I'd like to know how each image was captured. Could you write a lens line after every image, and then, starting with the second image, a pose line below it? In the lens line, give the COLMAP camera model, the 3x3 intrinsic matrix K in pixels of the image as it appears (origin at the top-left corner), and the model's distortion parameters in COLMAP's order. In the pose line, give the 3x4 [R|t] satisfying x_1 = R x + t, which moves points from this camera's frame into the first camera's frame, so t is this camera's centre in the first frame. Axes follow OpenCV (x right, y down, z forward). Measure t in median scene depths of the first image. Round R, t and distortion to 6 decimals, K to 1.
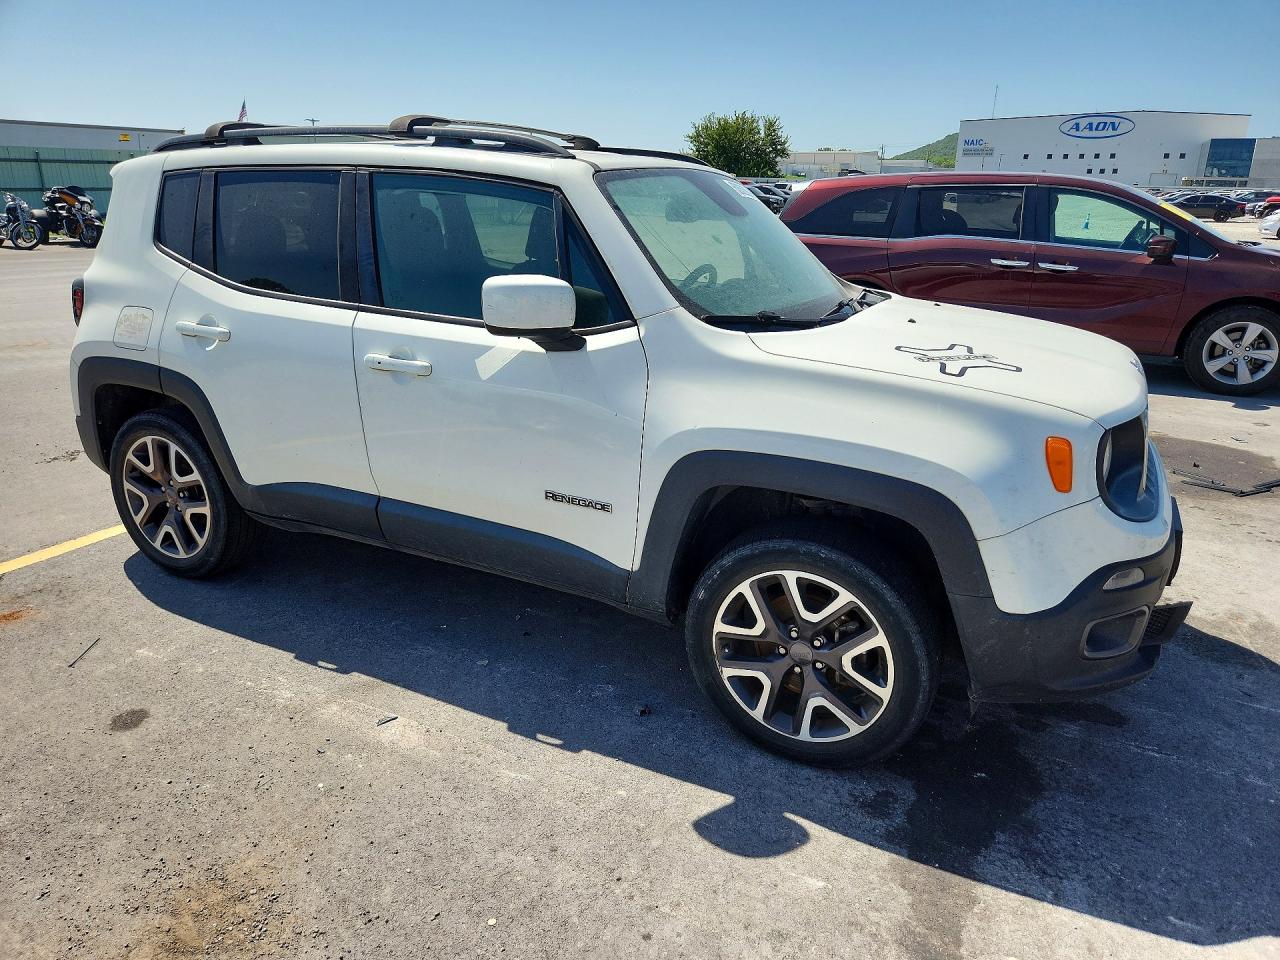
lens RADIAL K [[874.7, 0, 671.9], [0, 874.7, 464.0], [0, 0, 1]] dist [0.057665, -0.037949]
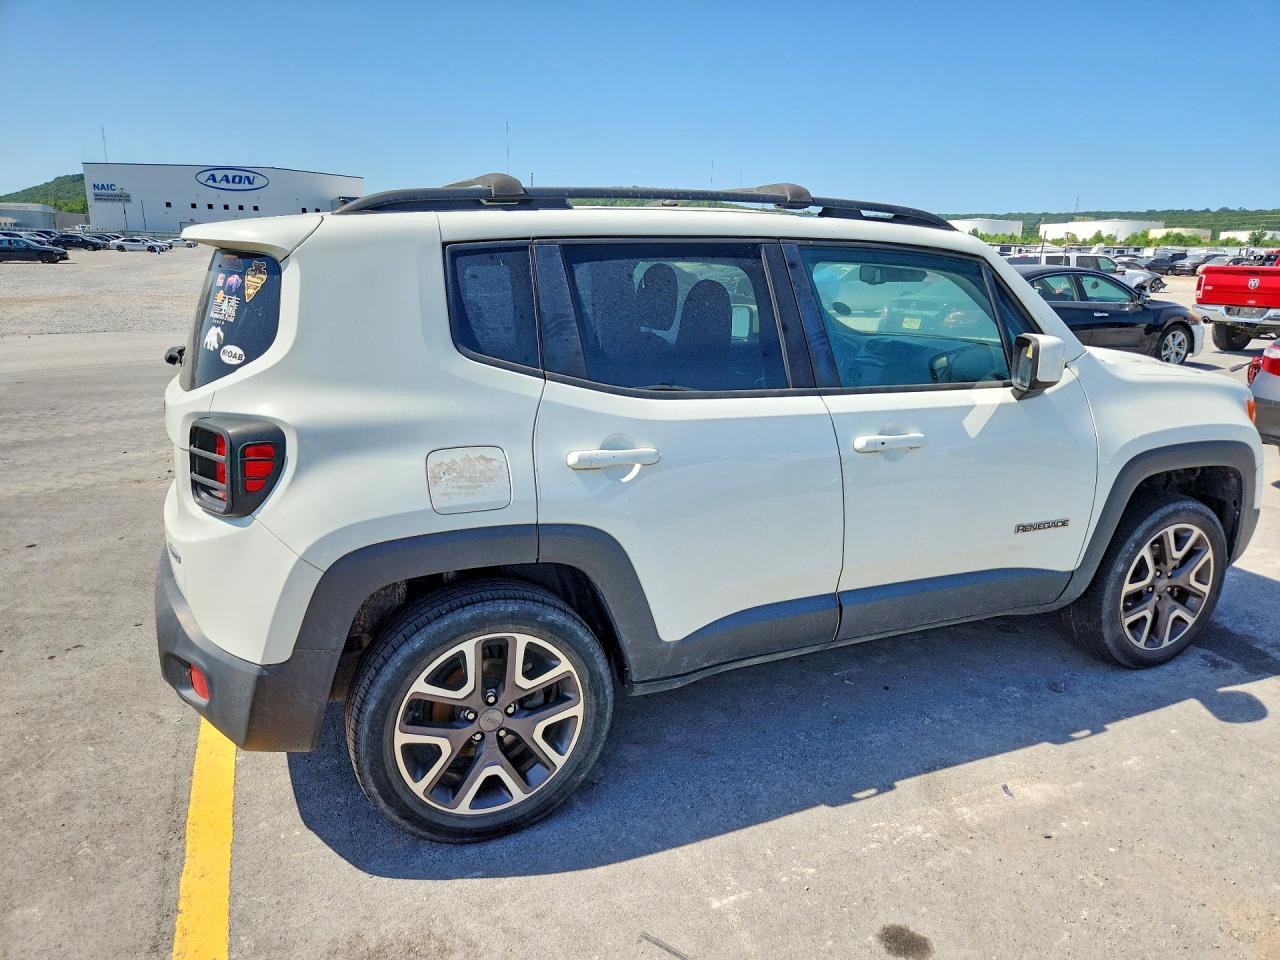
lens RADIAL K [[874.7, 0, 633.4], [0, 874.7, 468.8], [0, 0, 1]] dist [0.057665, -0.037949]
pose [[0.633801, -0.195542, 0.748372, -1.010468], [0.229707, 0.971452, 0.059291, -0.171751], [-0.738601, 0.134327, 0.660624, 0.484716]]
